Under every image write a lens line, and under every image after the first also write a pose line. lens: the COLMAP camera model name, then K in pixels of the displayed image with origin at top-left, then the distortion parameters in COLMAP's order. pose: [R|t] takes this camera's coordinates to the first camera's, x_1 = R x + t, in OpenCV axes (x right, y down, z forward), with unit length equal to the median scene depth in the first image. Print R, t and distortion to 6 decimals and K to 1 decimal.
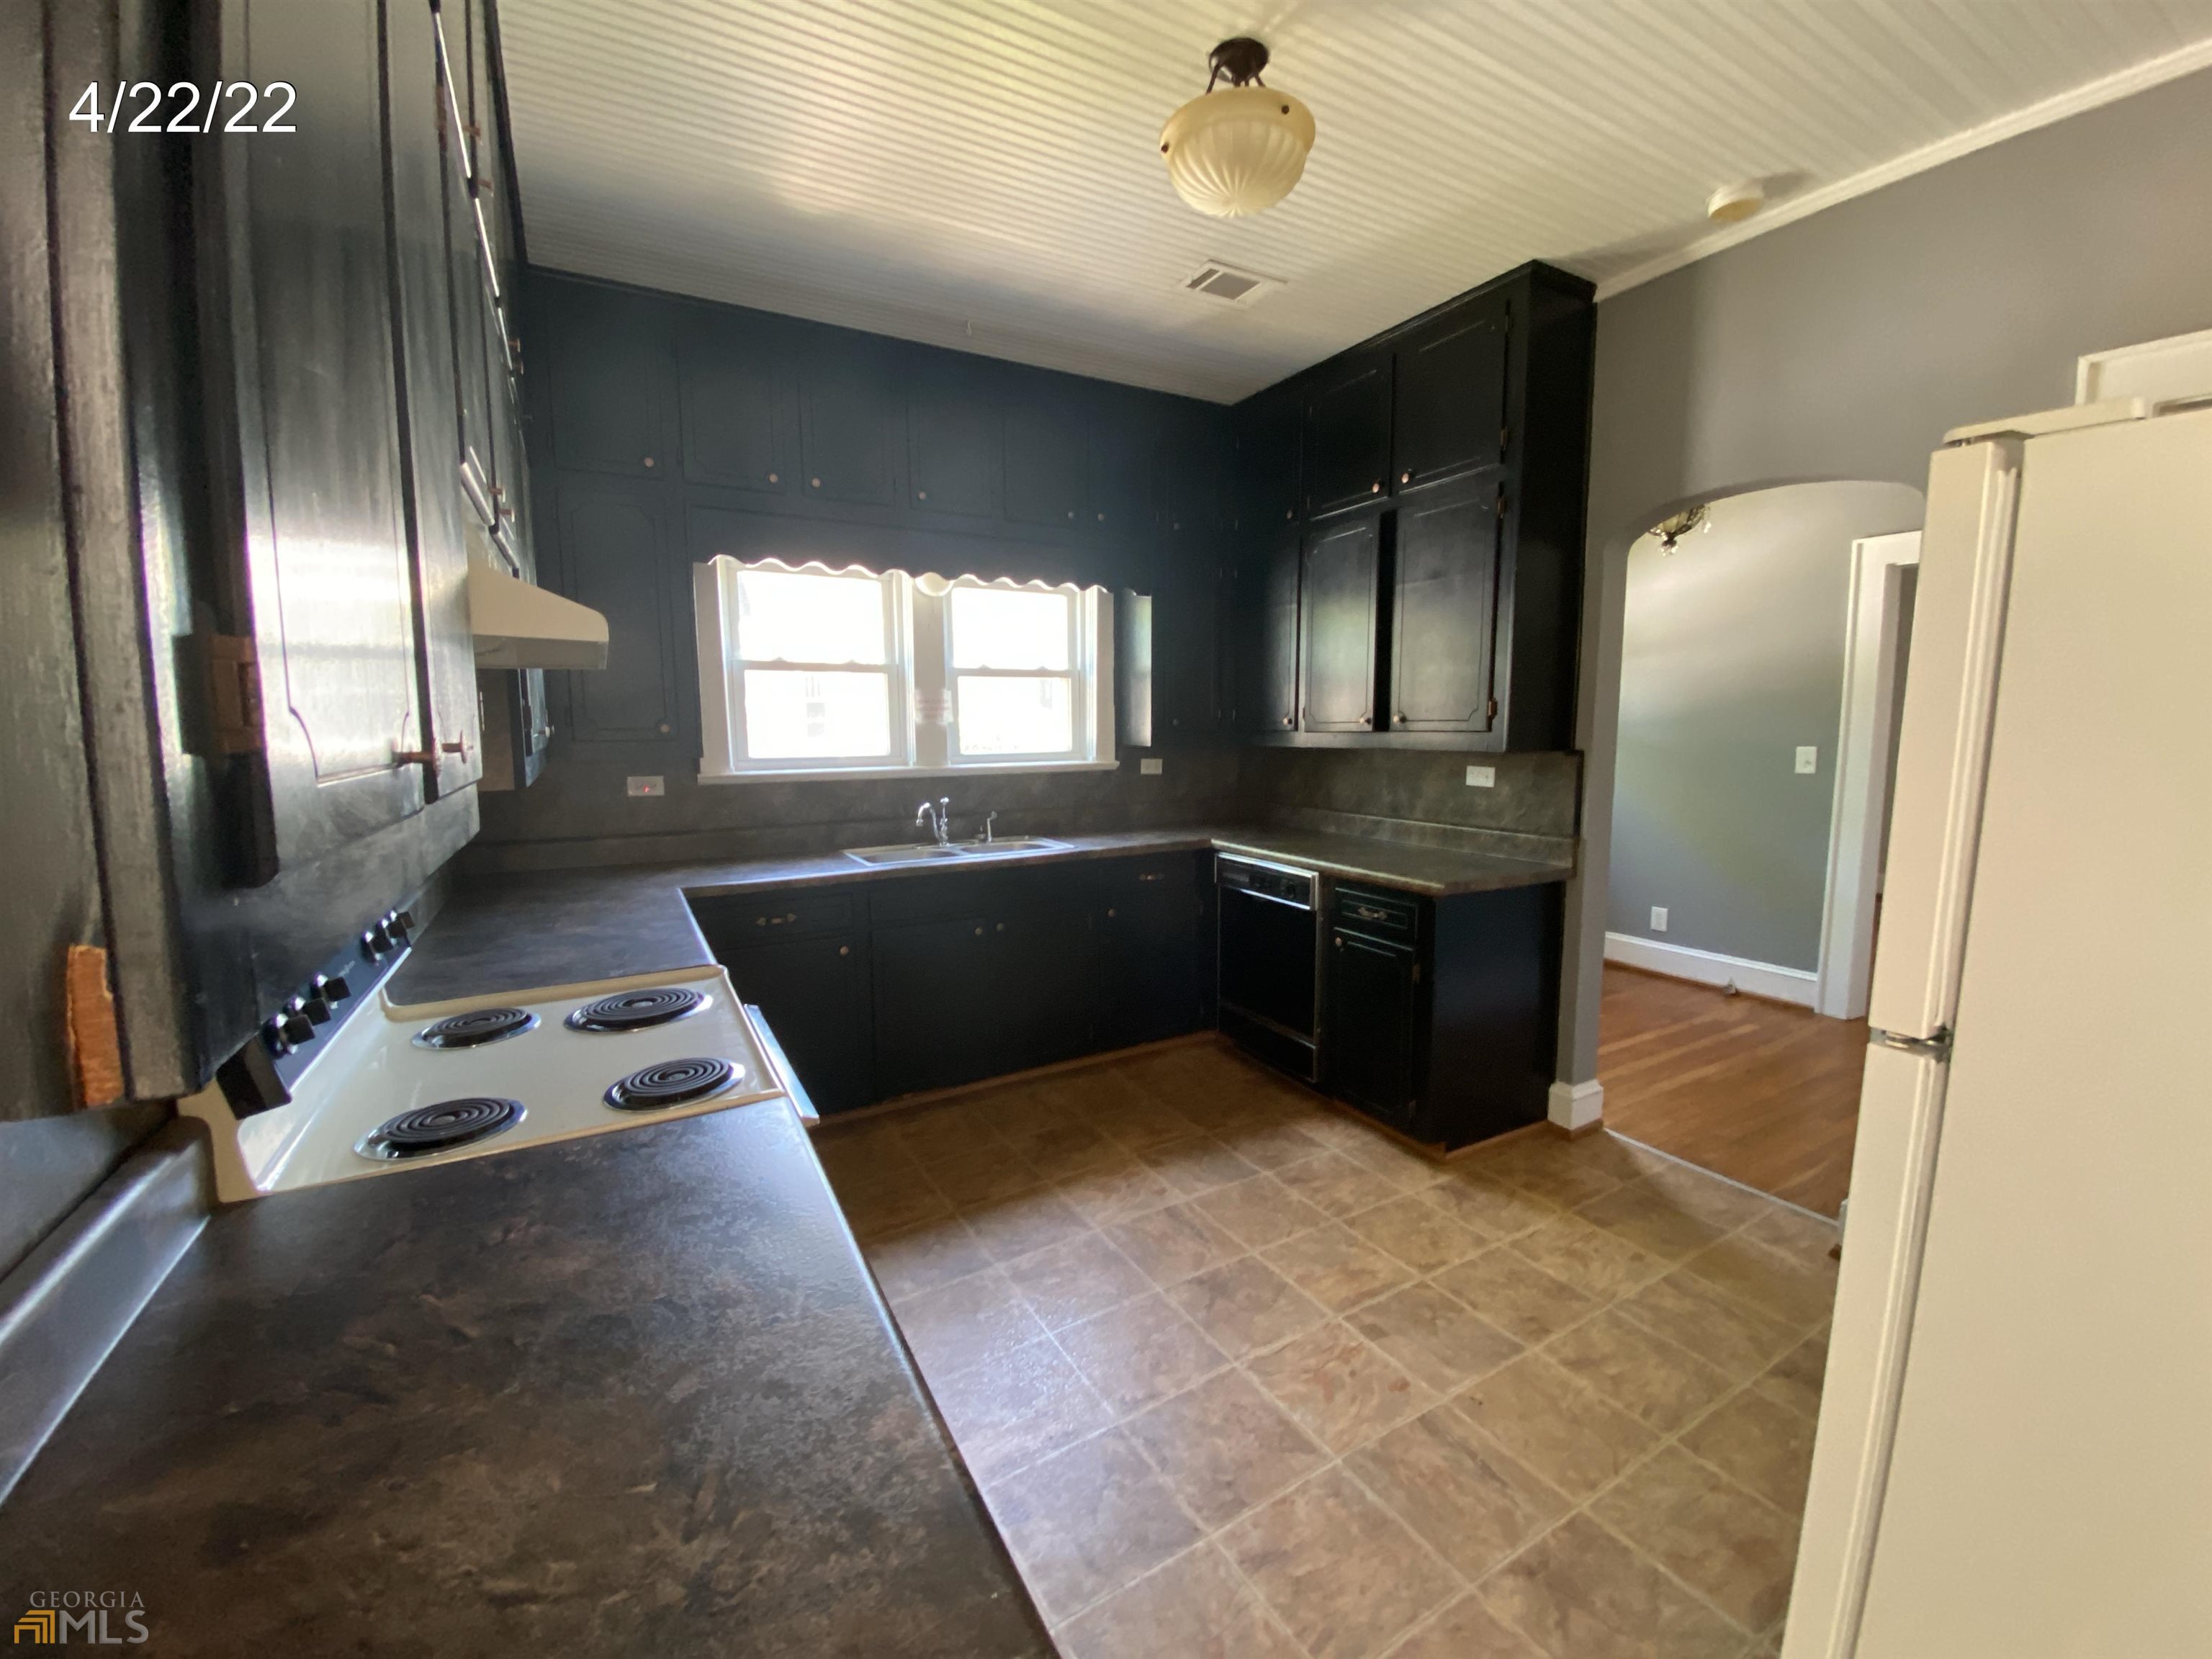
lens RADIAL K [[891.7, 0, 1098.4], [0, 891.7, 825.1], [0, 0, 1]] dist [-0.010345, -0.007284]
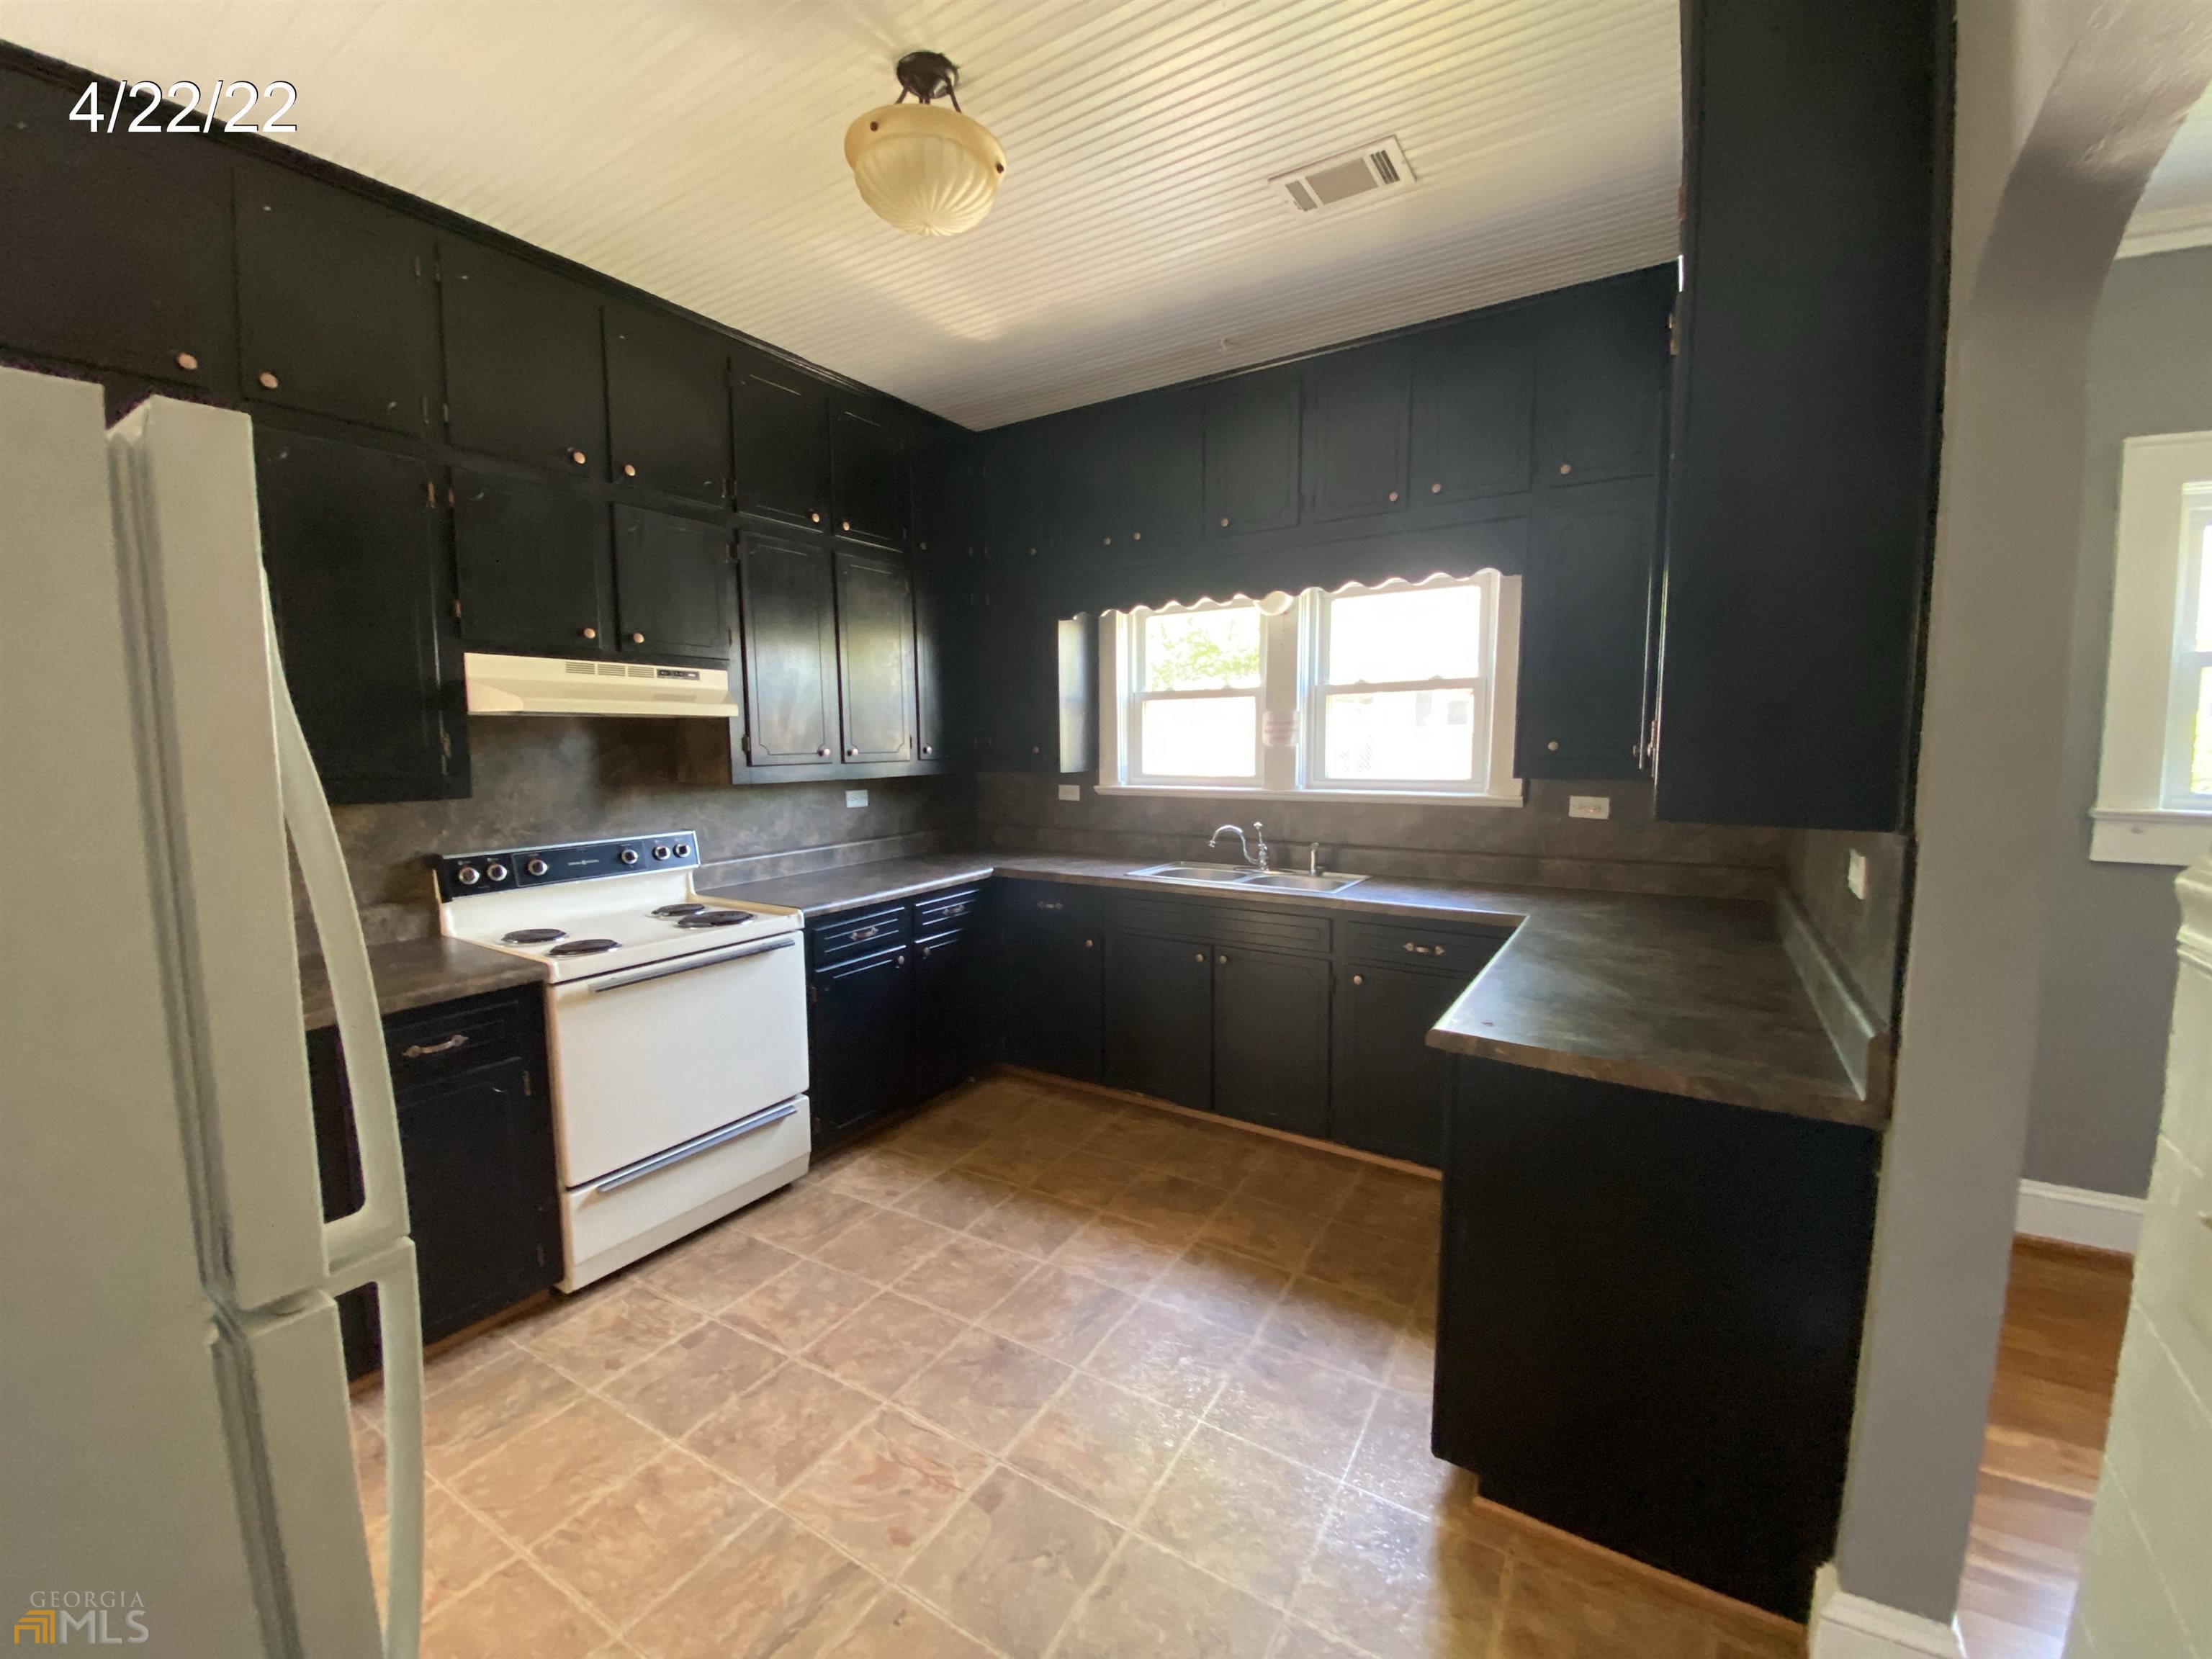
lens RADIAL K [[891.7, 0, 1091.4], [0, 891.7, 819.5], [0, 0, 1]] dist [-0.010345, -0.007284]
pose [[0.475526, 0.077588, -0.876273, 0.717161], [-0.102759, 0.994183, 0.032264, -0.056218], [0.873679, 0.074702, 0.480733, 0.459246]]
